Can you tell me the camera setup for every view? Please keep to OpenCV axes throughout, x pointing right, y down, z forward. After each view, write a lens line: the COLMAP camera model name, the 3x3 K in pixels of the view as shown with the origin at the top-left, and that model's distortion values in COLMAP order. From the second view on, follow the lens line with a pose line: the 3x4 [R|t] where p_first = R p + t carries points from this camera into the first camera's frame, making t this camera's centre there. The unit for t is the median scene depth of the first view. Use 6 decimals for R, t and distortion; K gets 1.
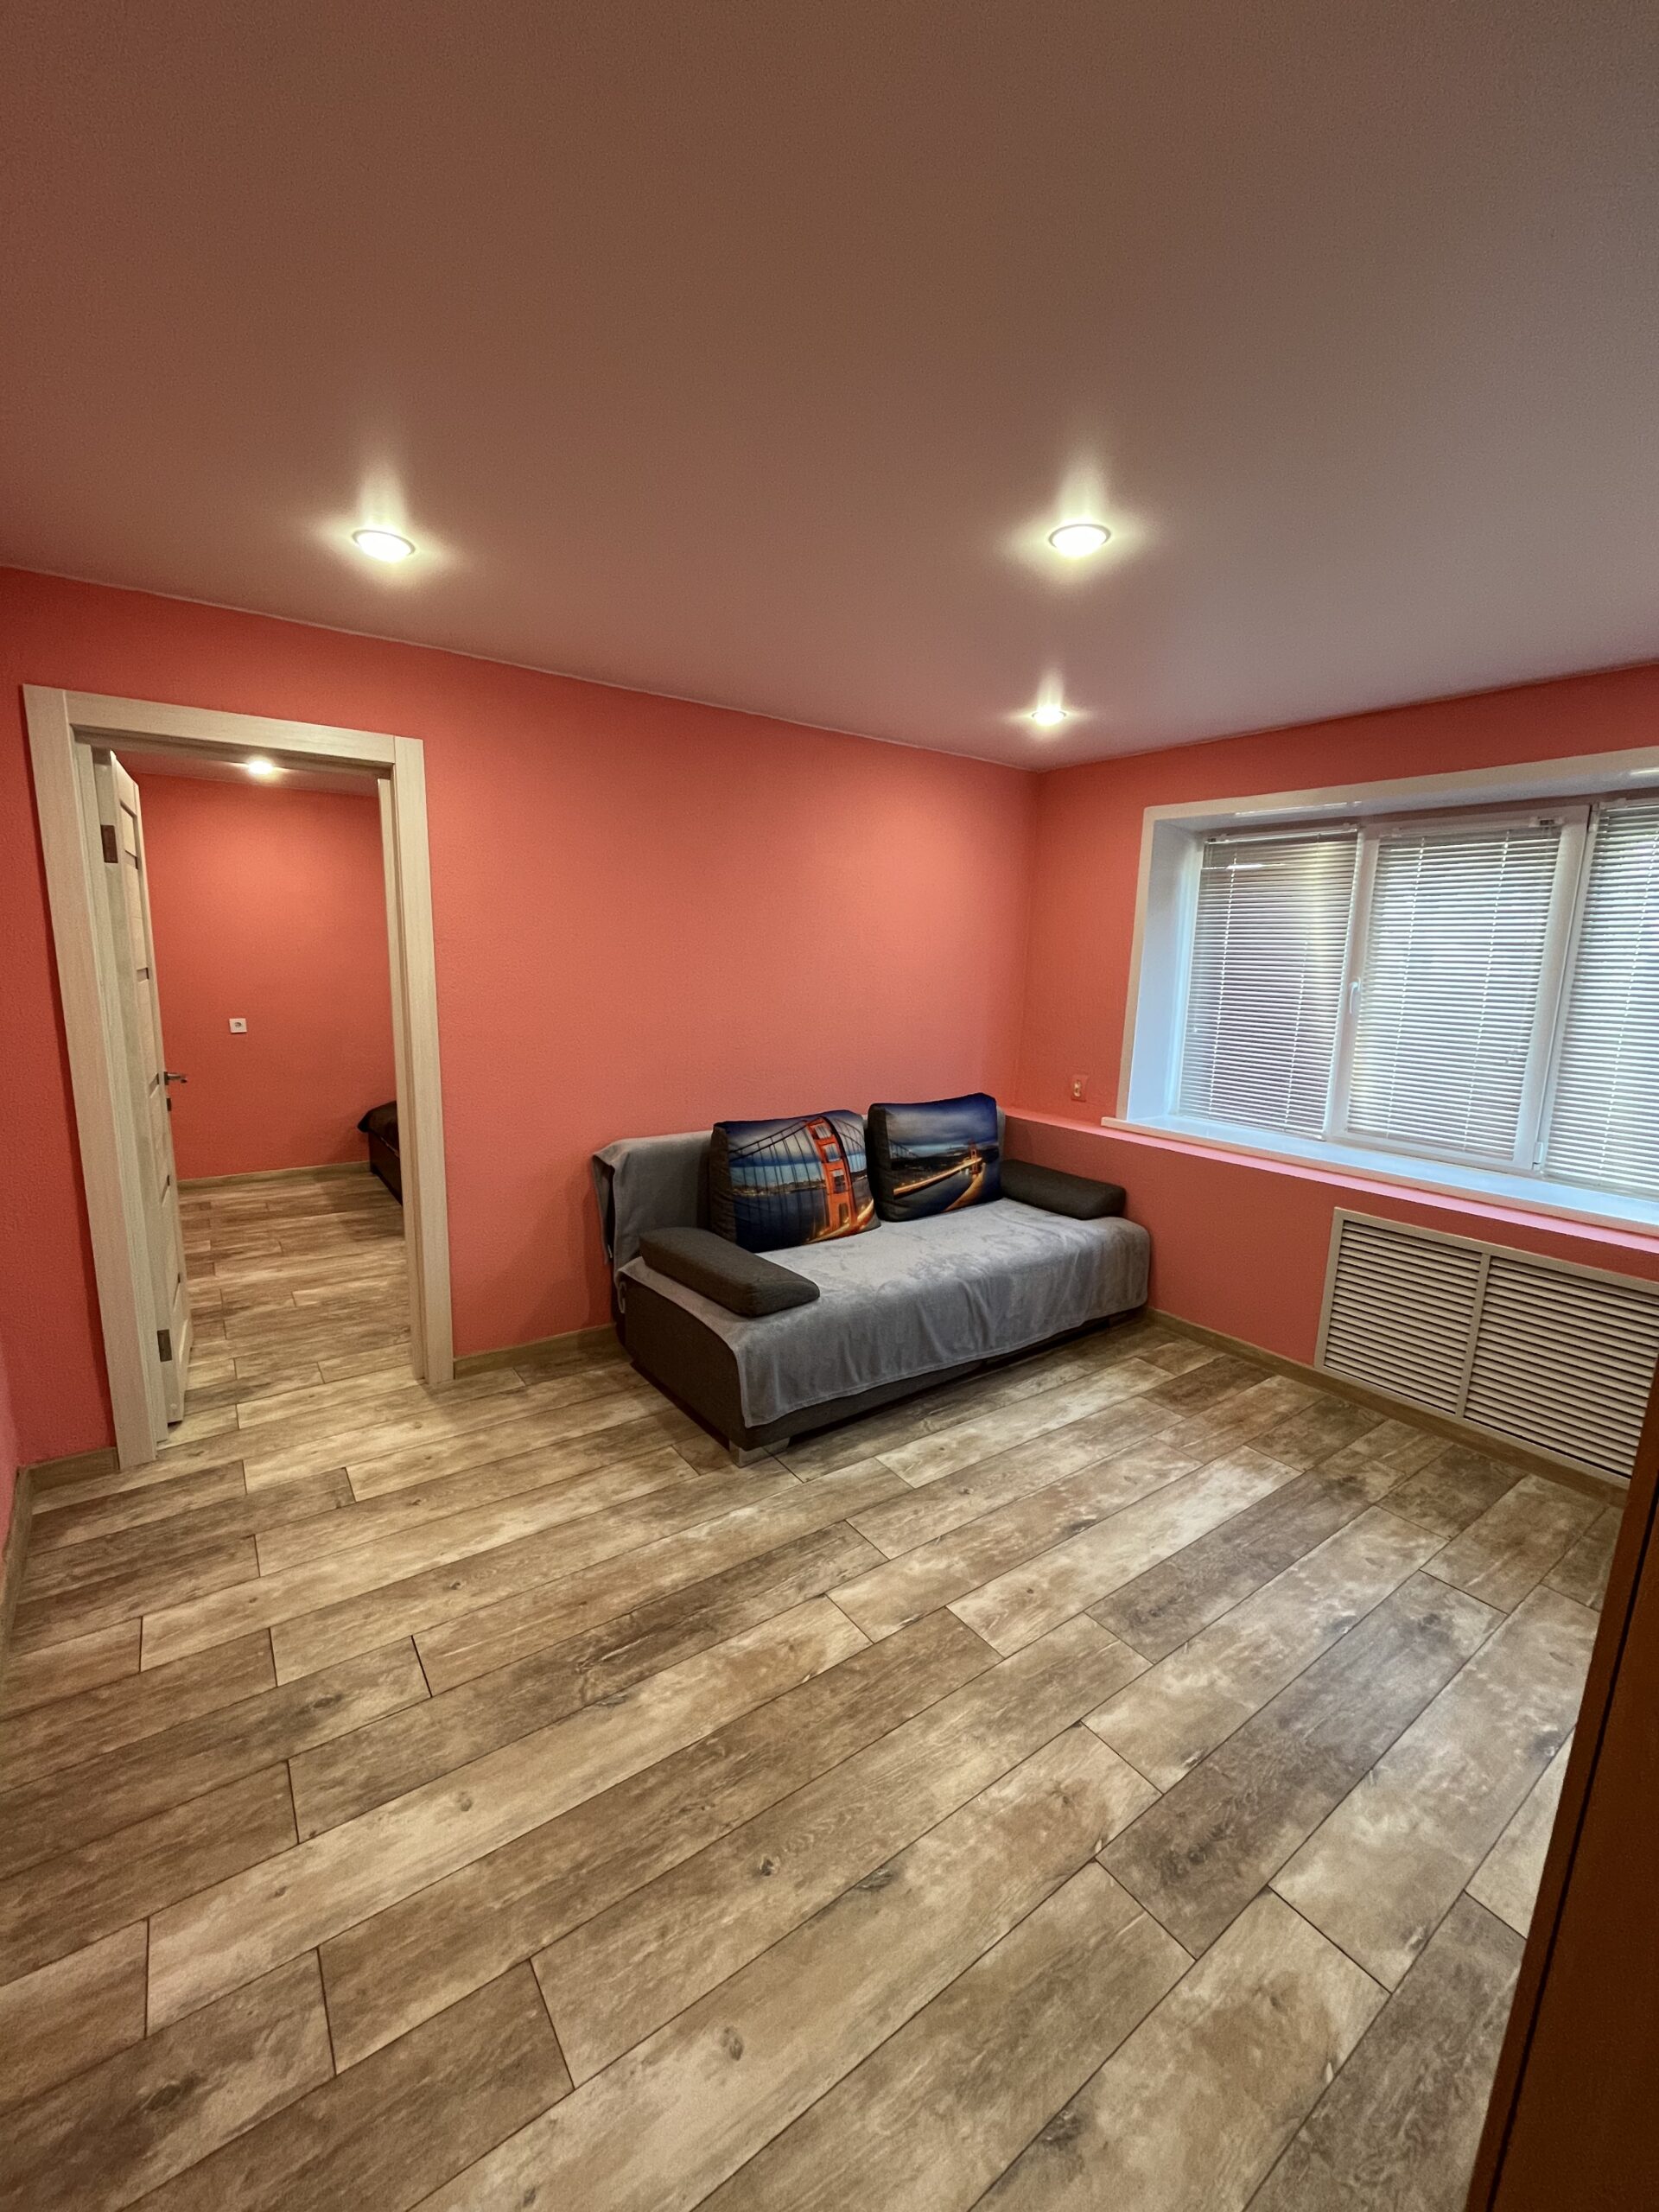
lens RADIAL K [[893.3, 0, 825.5], [0, 893.3, 1105.3], [0, 0, 1]] dist [-0.001043, -0.000546]
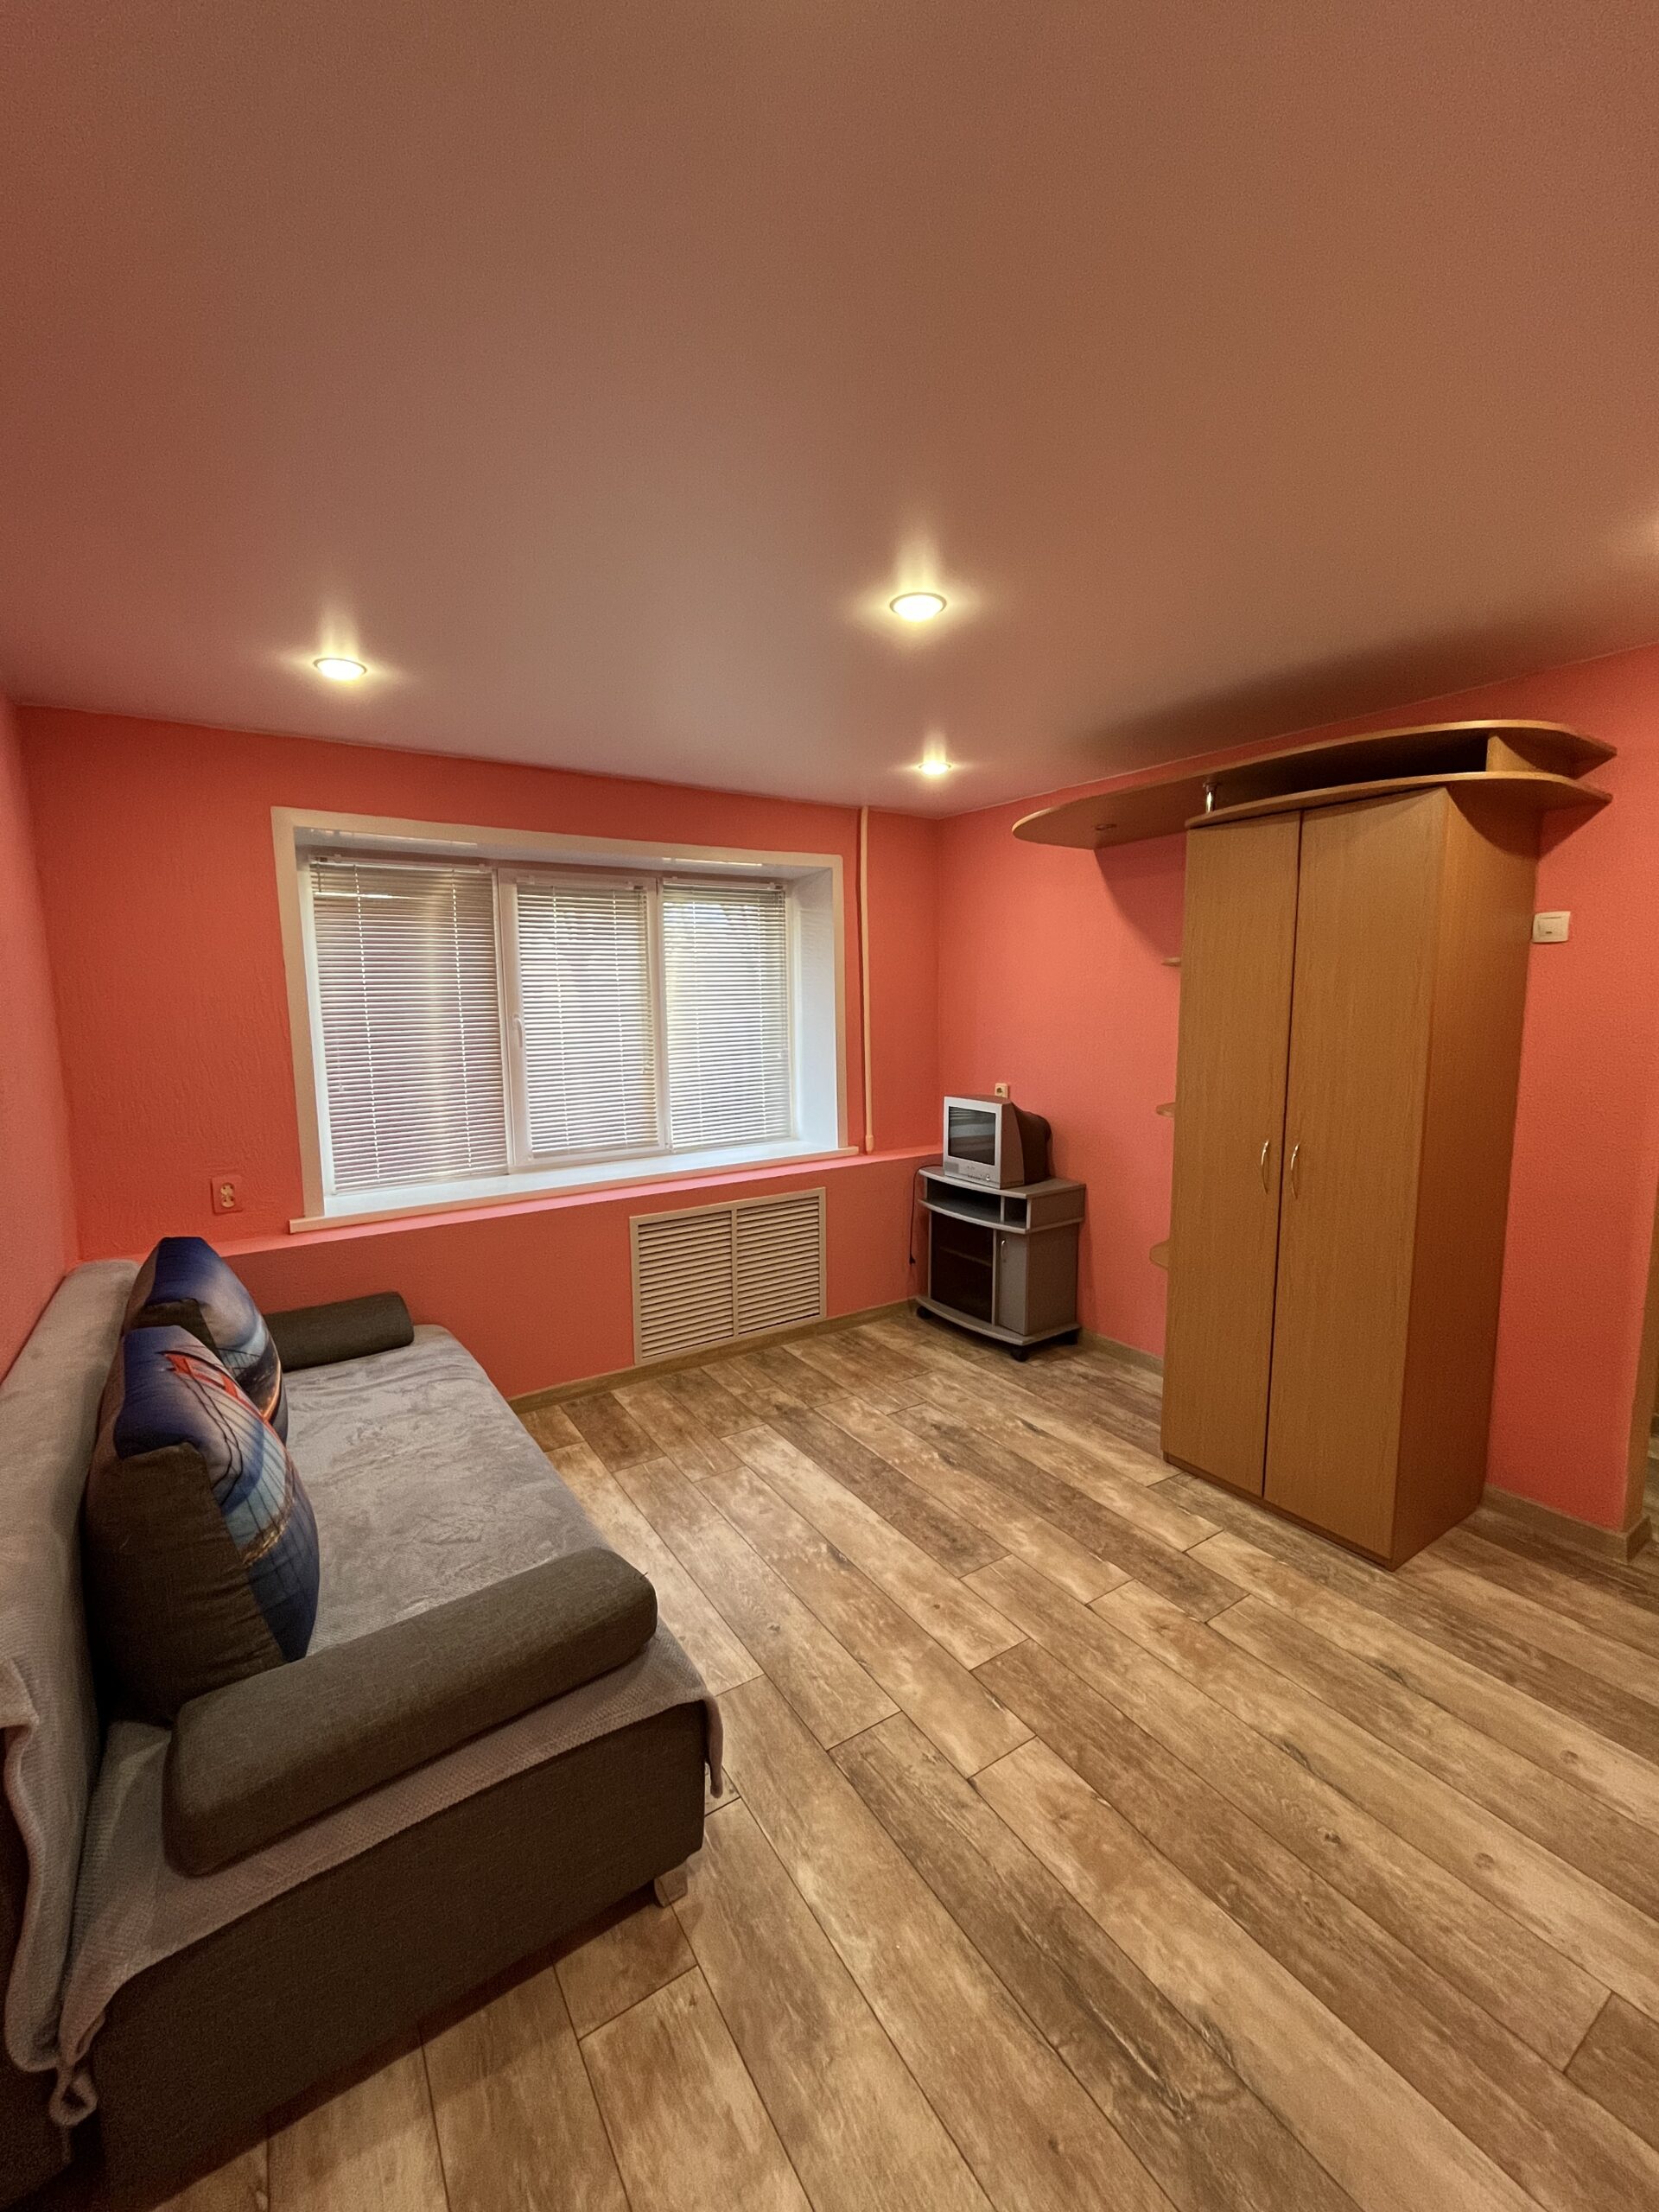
lens RADIAL K [[893.3, 0, 825.5], [0, 893.3, 1105.3], [0, 0, 1]] dist [-0.001043, -0.000546]
pose [[0.052418, -0.153193, 0.986805, -0.763732], [0.185576, 0.972446, 0.141106, -0.206770], [-0.981231, 0.175731, 0.079402, 1.009230]]
